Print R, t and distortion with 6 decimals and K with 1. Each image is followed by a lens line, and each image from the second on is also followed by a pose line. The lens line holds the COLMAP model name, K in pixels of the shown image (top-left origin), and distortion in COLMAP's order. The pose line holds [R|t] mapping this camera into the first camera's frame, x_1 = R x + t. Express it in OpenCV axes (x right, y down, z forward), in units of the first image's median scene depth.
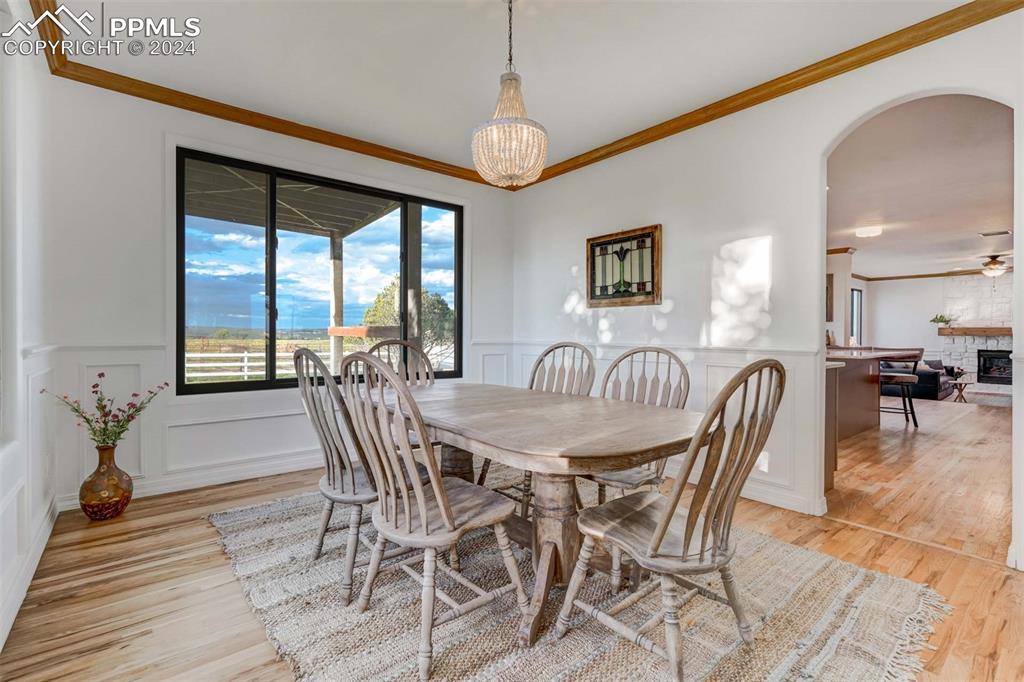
lens RADIAL K [[472.9, 0, 510.2], [0, 472.9, 340.0], [0, 0, 1]] dist [0.002177, 0.000605]
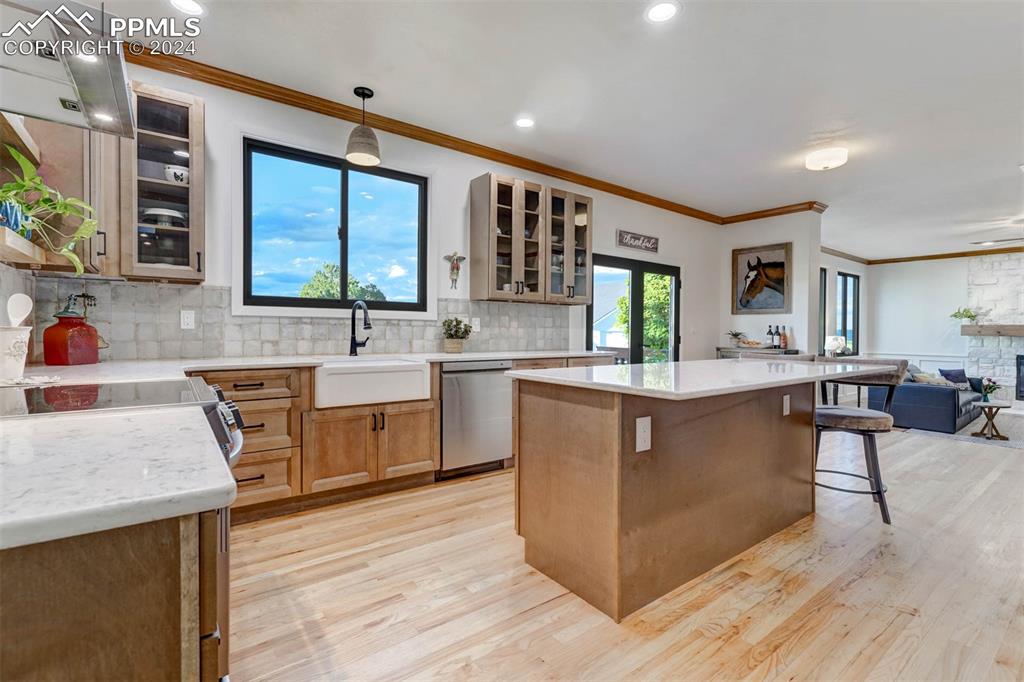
lens RADIAL K [[472.9, 0, 515.6], [0, 472.9, 334.0], [0, 0, 1]] dist [0.002177, 0.000605]
pose [[0.999422, 0.006100, -0.033432, 0.250380], [-0.006381, 0.999945, -0.008284, -0.001337], [0.033380, 0.008492, 0.999407, 0.254834]]
